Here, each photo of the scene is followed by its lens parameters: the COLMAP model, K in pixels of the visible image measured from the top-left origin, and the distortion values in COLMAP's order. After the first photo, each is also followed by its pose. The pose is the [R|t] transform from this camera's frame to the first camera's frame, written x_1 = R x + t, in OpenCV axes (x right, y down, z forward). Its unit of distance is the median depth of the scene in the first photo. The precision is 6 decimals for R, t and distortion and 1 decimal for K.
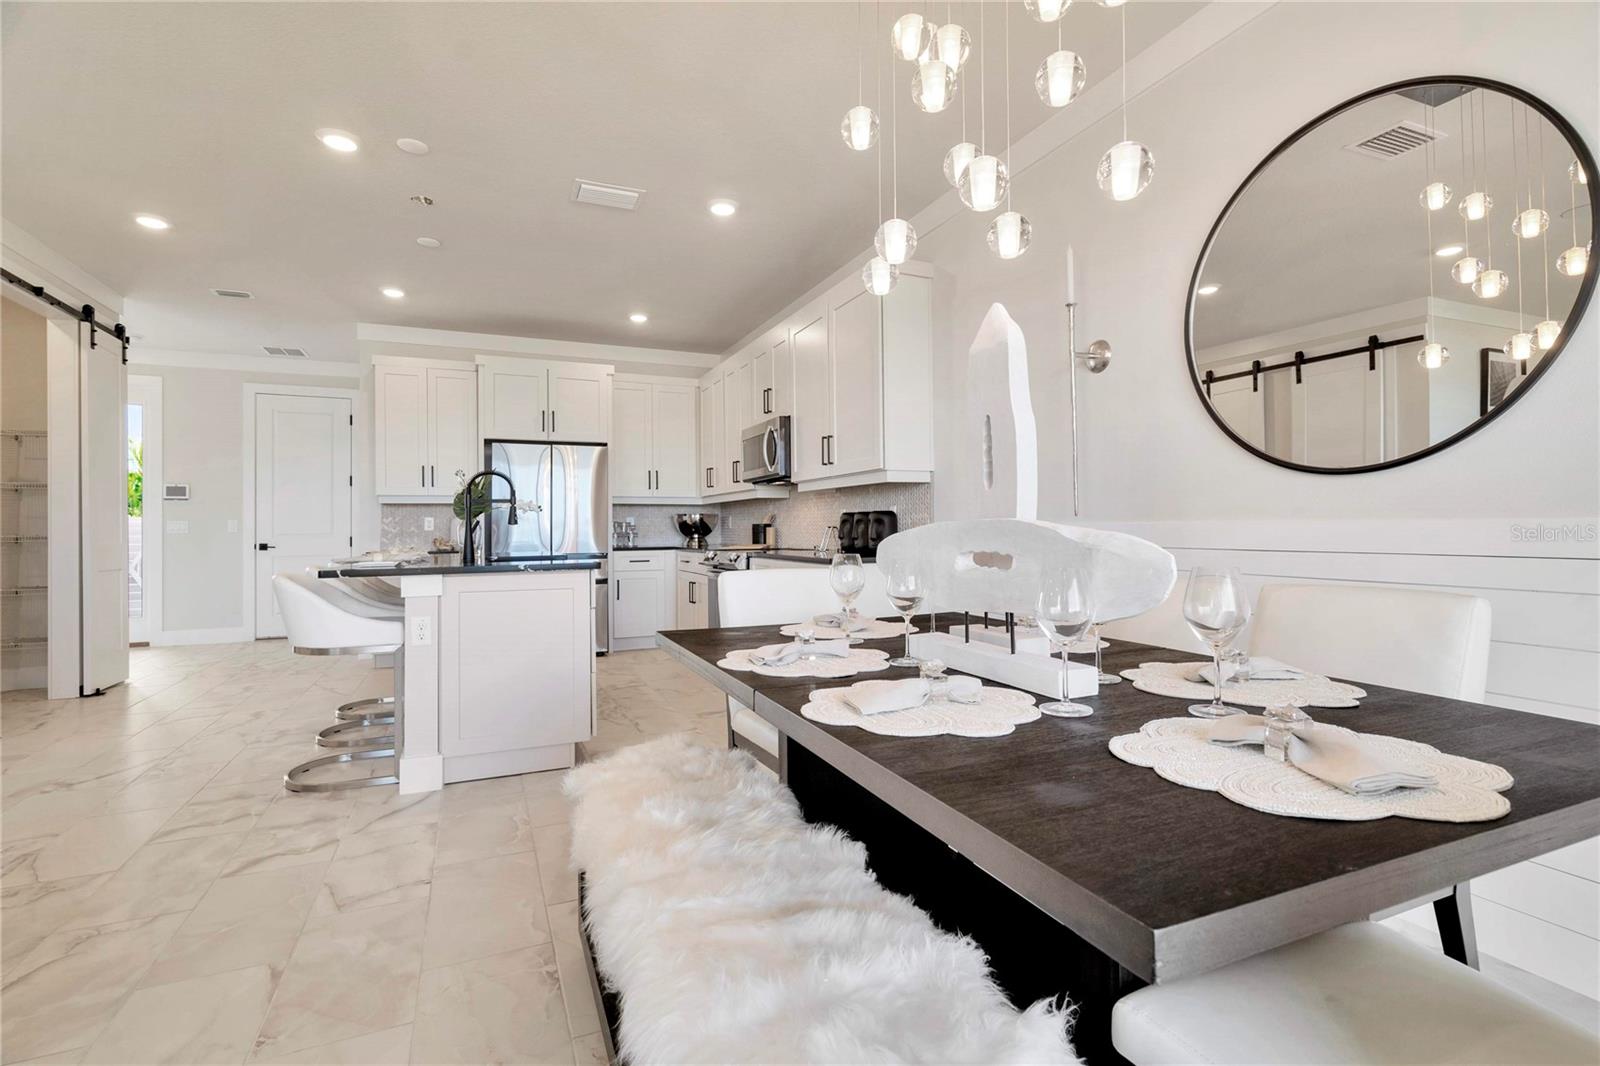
lens RADIAL K [[730.2, 0, 800.7], [0, 730.2, 519.4], [0, 0, 1]] dist [-0.005036, -0.000987]
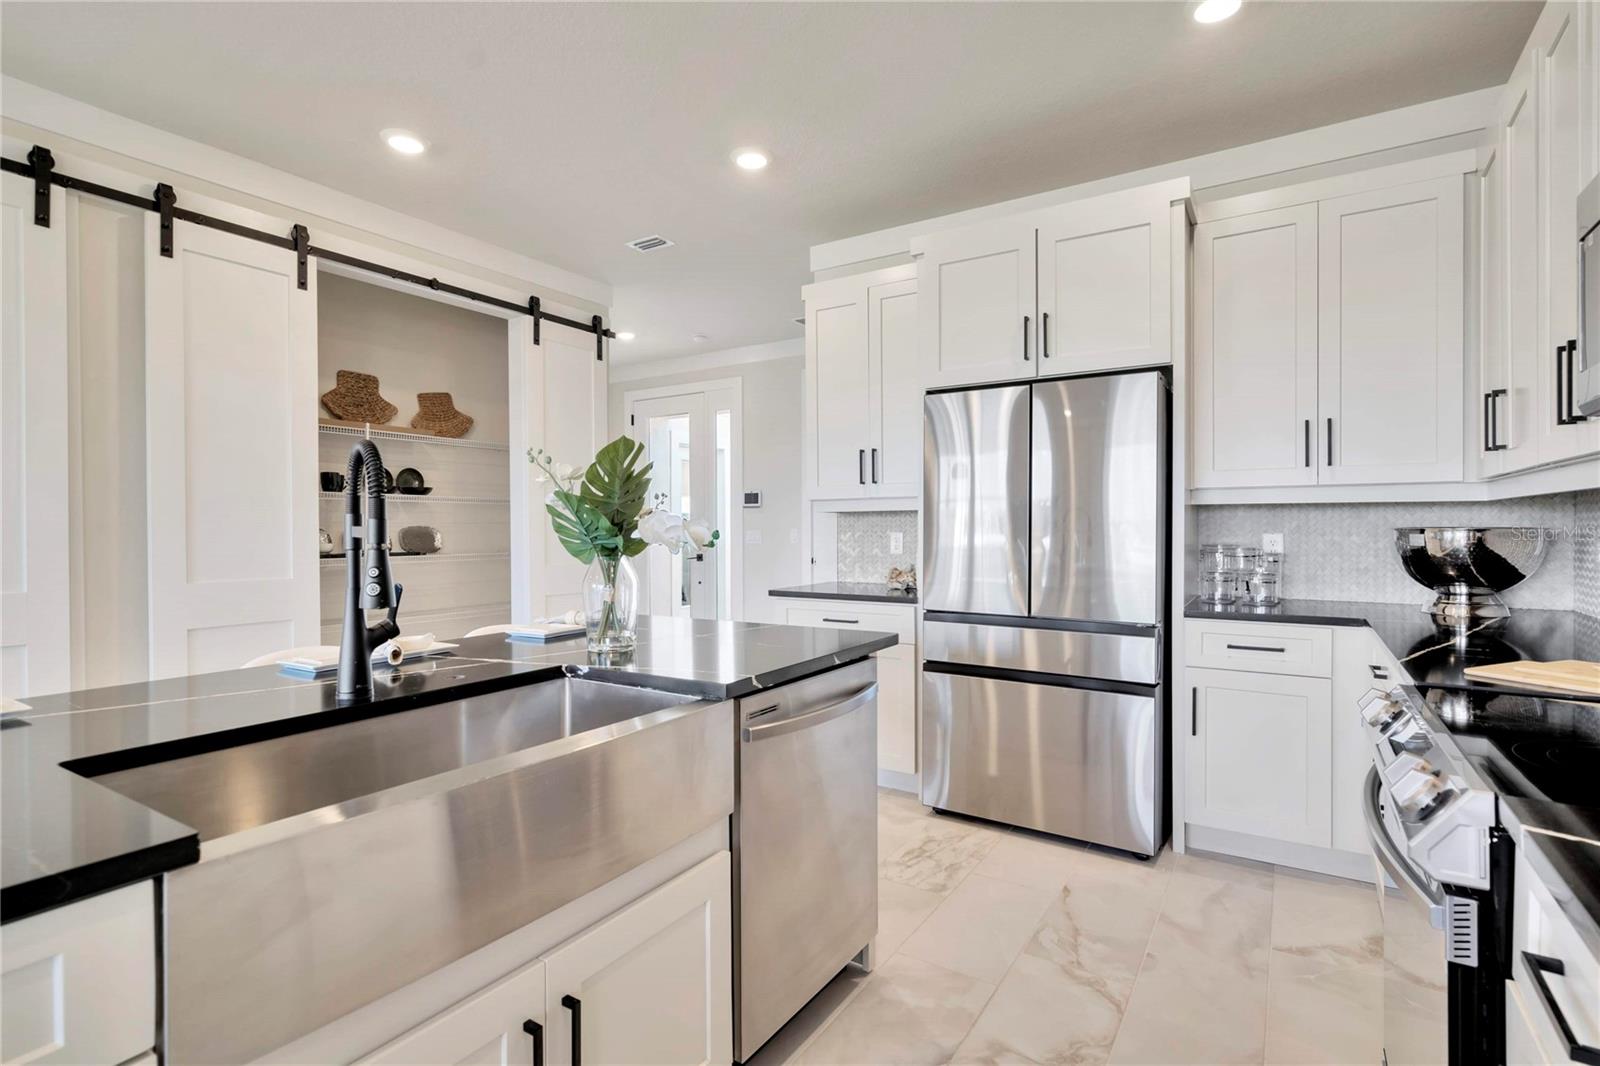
lens RADIAL K [[755.2, 0, 800.0], [0, 755.2, 533.0], [0, 0, 1]] dist [-0.001467, -0.000359]
pose [[0.564398, 0.012606, -0.825407, -0.023254], [0.007194, 0.999770, 0.020189, -0.016770], [0.825472, -0.017333, 0.564177, 0.582746]]
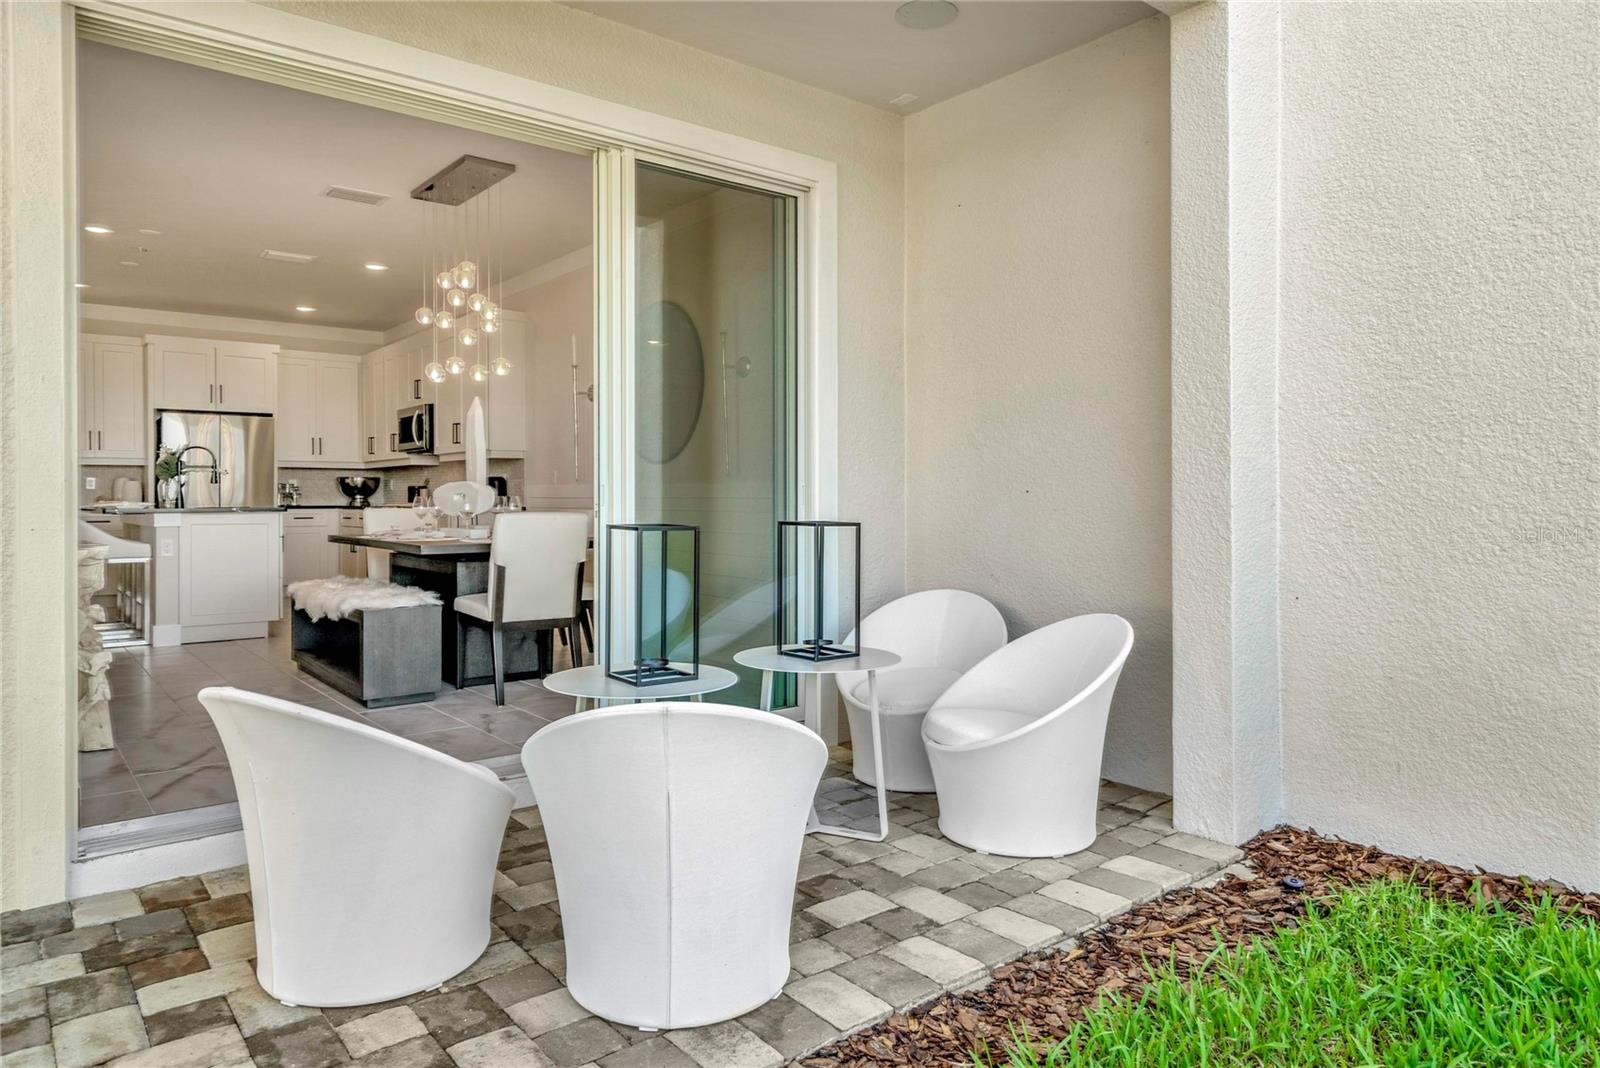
lens RADIAL K [[984.0, 0, 804.8], [0, 984.0, 494.1], [0, 0, 1]] dist [0.002866, 0.000390]
pose [[0.963395, 0.007797, 0.267972, 0.123789], [-0.009899, 0.999930, 0.006496, 0.002338], [-0.267903, -0.008911, 0.963405, -0.708048]]
